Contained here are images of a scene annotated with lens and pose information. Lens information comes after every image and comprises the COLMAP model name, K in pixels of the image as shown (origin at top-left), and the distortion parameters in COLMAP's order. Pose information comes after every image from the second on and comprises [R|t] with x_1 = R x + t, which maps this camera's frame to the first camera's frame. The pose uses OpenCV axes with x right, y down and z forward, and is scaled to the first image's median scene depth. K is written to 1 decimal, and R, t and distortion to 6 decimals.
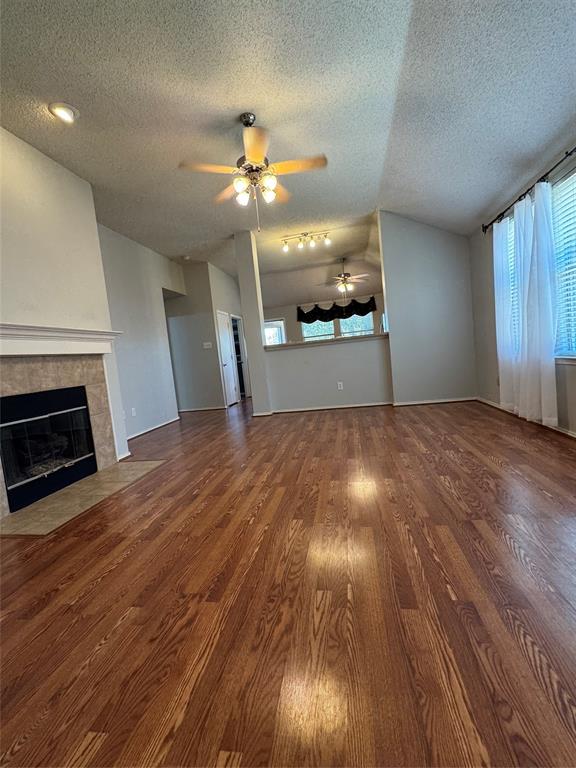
lens RADIAL K [[346.0, 0, 289.0], [0, 346.0, 384.3], [0, 0, 1]] dist [-0.002175, -0.000083]
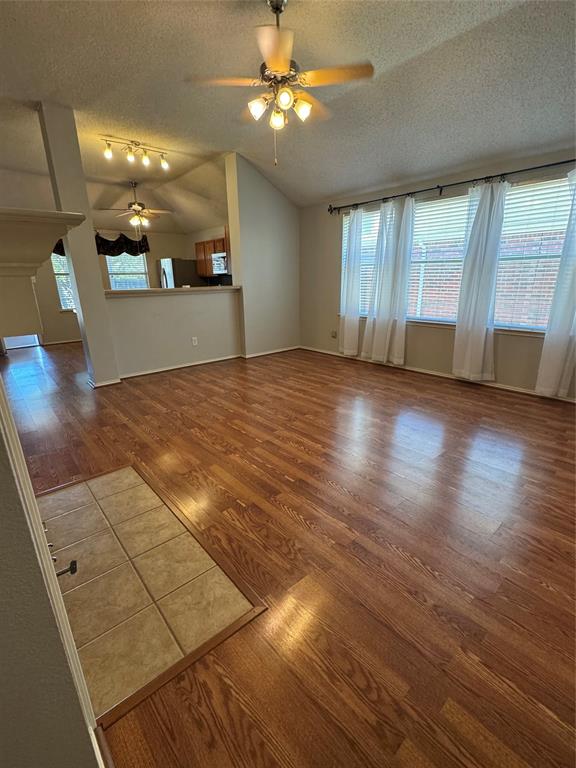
lens RADIAL K [[346.0, 0, 289.0], [0, 346.0, 384.3], [0, 0, 1]] dist [-0.002175, -0.000083]
pose [[0.628362, -0.138260, 0.765536, -0.738538], [0.015073, 0.986058, 0.165716, -0.055530], [-0.777775, -0.092590, 0.621685, 0.391056]]
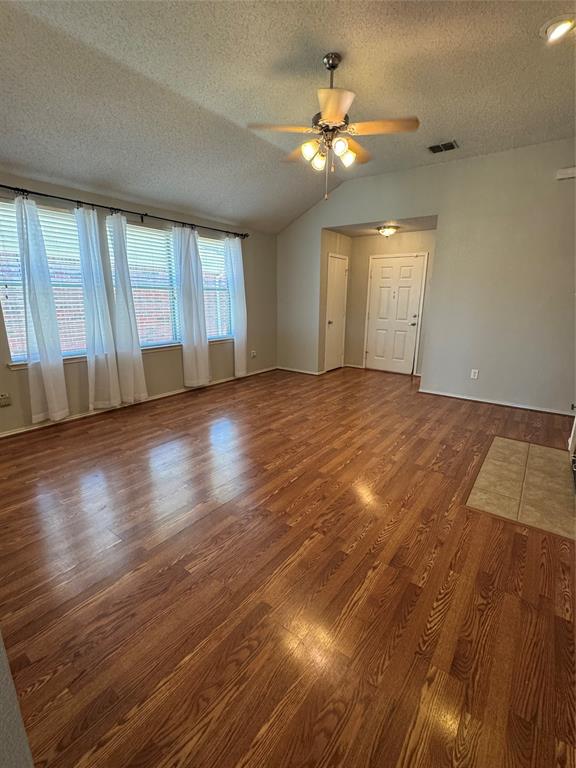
lens RADIAL K [[346.0, 0, 289.0], [0, 346.0, 384.3], [0, 0, 1]] dist [-0.002175, -0.000083]
pose [[-0.886514, -0.019943, 0.462272, -0.396943], [0.119883, 0.955055, 0.271106, -0.233677], [-0.446902, 0.295757, -0.844278, 1.827848]]
